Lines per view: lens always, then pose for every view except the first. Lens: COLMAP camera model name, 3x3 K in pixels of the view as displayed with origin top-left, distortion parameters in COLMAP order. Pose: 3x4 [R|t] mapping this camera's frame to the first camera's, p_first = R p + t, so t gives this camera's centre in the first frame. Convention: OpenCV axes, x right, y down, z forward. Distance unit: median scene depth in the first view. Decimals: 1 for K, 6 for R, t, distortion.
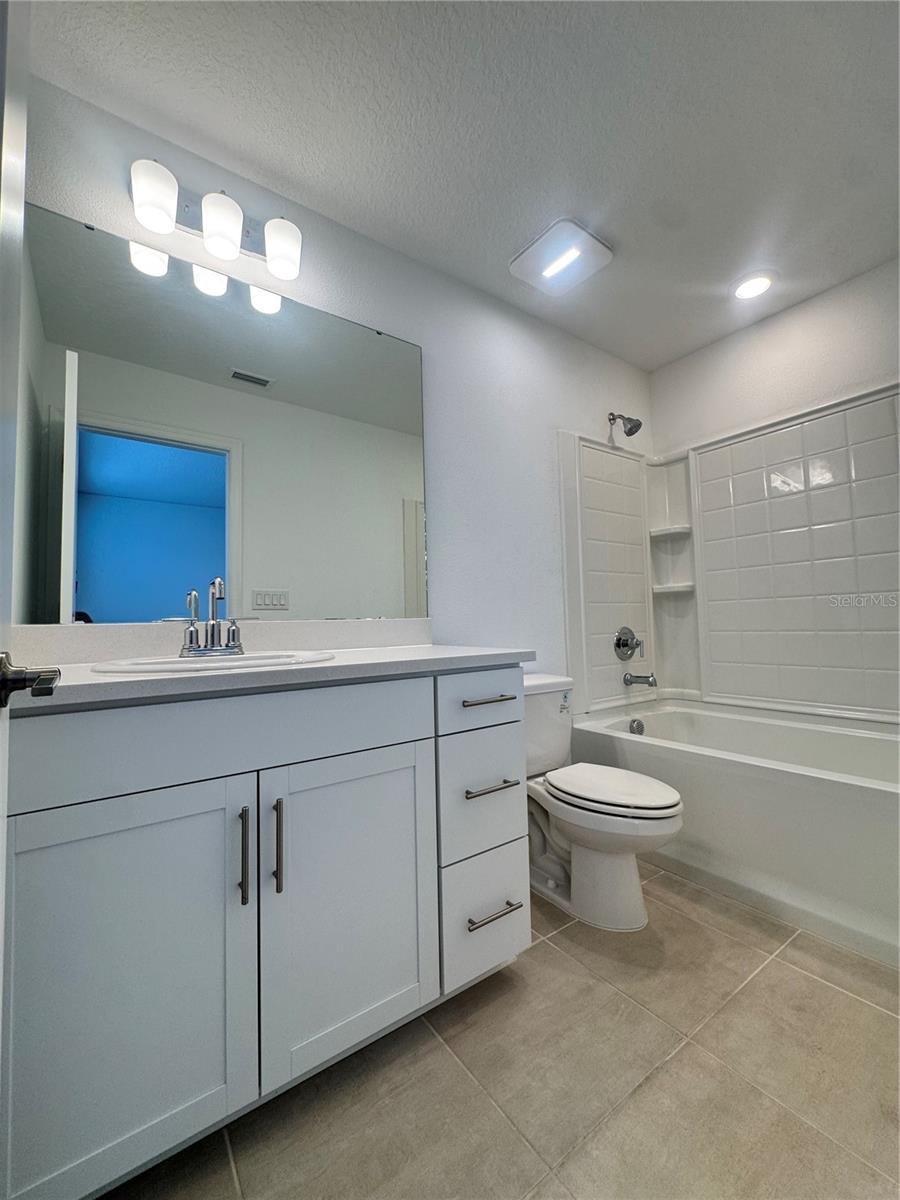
lens RADIAL K [[481.4, 0, 453.2], [0, 481.4, 598.1], [0, 0, 1]] dist [-0.000452, -0.001075]
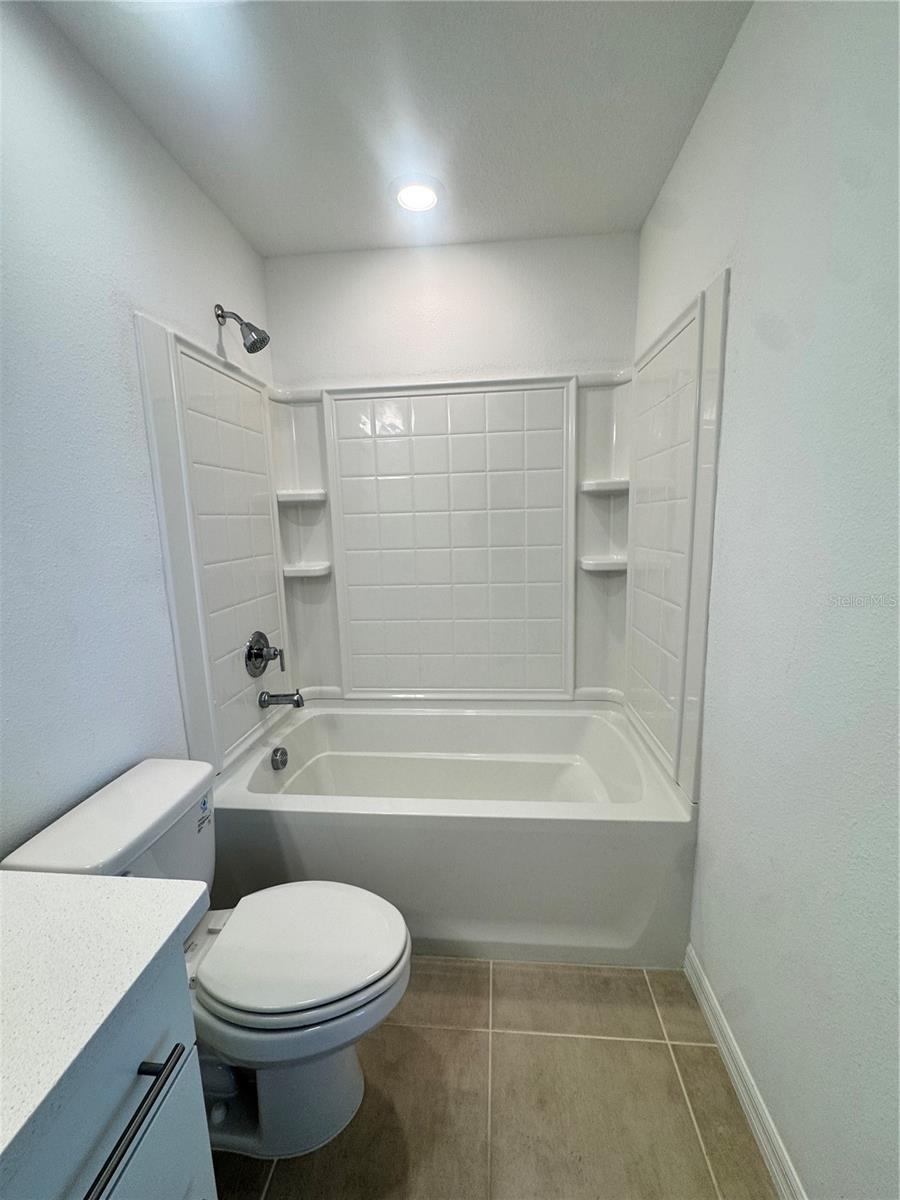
lens RADIAL K [[481.4, 0, 448.2], [0, 481.4, 594.8], [0, 0, 1]] dist [-0.000452, -0.001075]
pose [[0.654032, -0.114354, 0.747773, 0.008087], [-0.027534, 0.984254, 0.174601, -0.130403], [-0.755965, -0.134784, 0.640586, 0.320327]]
